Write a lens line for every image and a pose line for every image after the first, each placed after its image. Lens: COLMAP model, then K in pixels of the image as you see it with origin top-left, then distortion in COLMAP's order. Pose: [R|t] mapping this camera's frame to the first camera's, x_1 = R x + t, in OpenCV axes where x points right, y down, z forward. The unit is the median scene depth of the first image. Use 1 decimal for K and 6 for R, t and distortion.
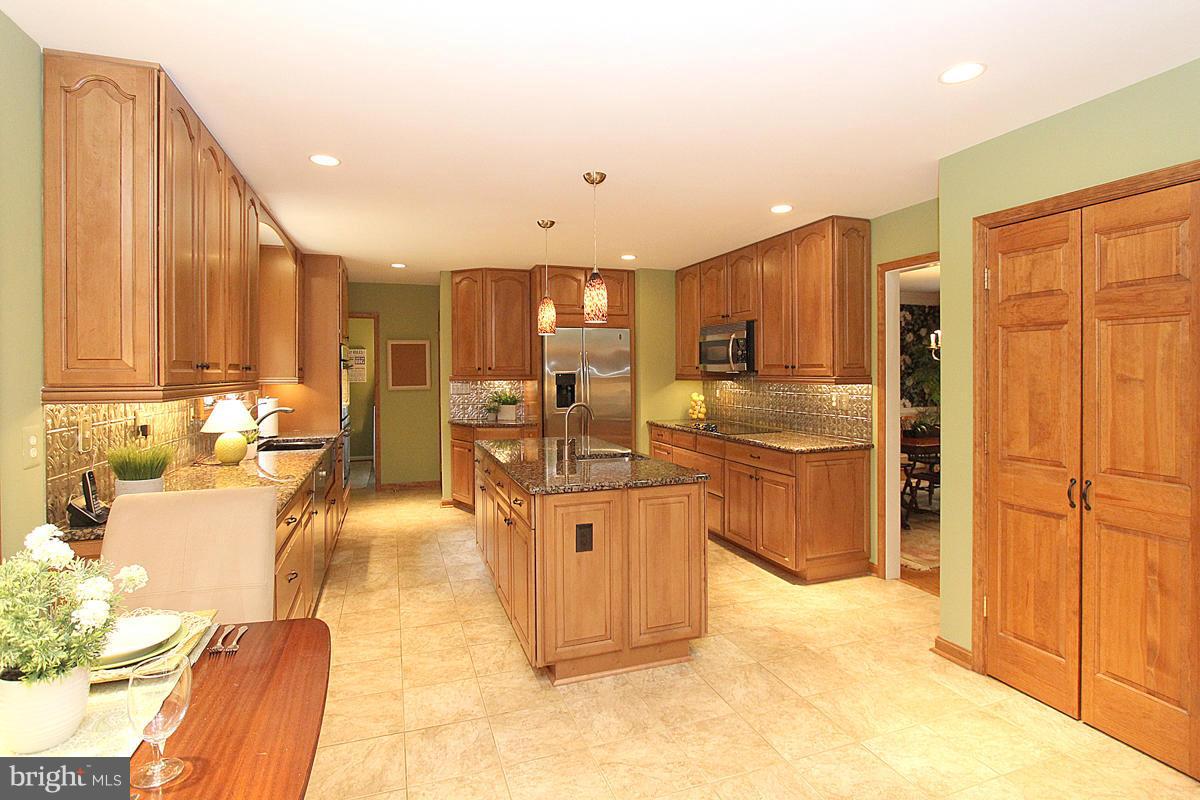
lens RADIAL K [[566.8, 0, 599.5], [0, 566.8, 373.3], [0, 0, 1]] dist [-0.017470, 0.000716]
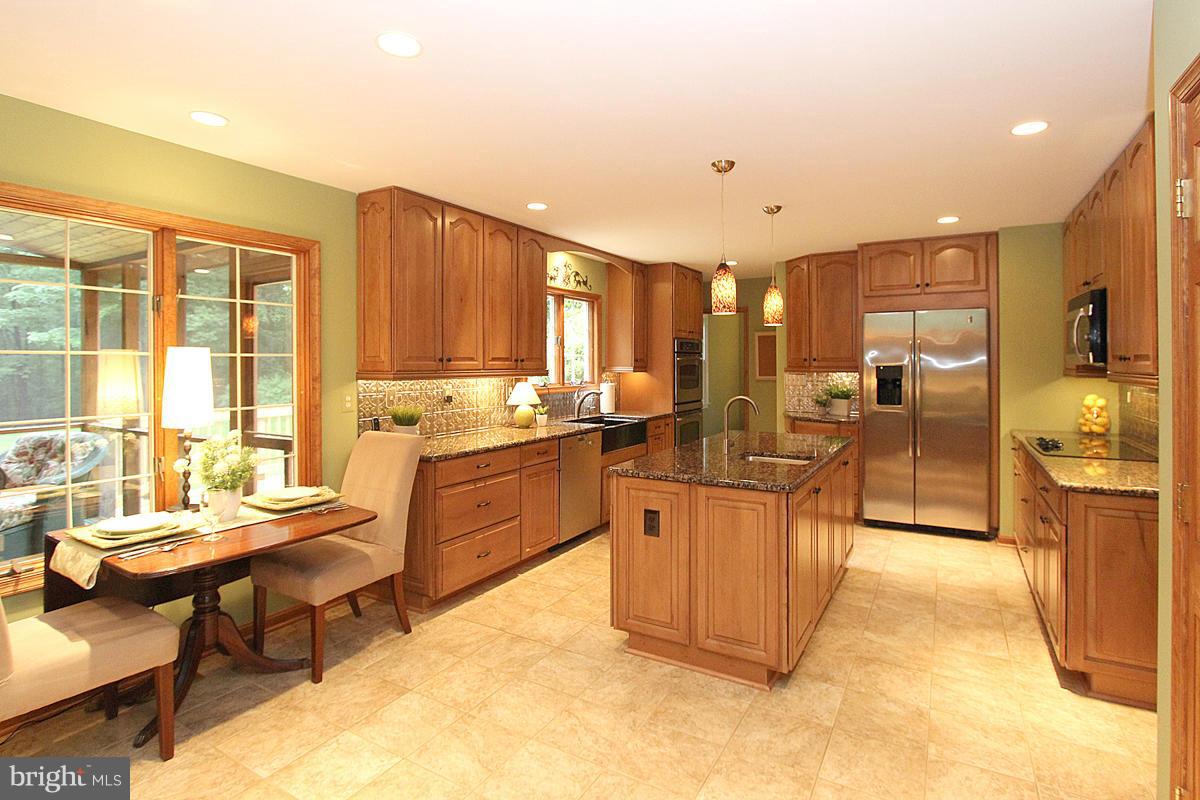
lens RADIAL K [[590.8, 0, 618.3], [0, 590.8, 363.0], [0, 0, 1]] dist [-0.015757, -0.000254]
pose [[0.660031, 0.005168, -0.751221, 0.701550], [-0.004695, 0.999985, 0.002755, -0.008350], [0.751224, 0.001709, 0.660045, 0.214662]]
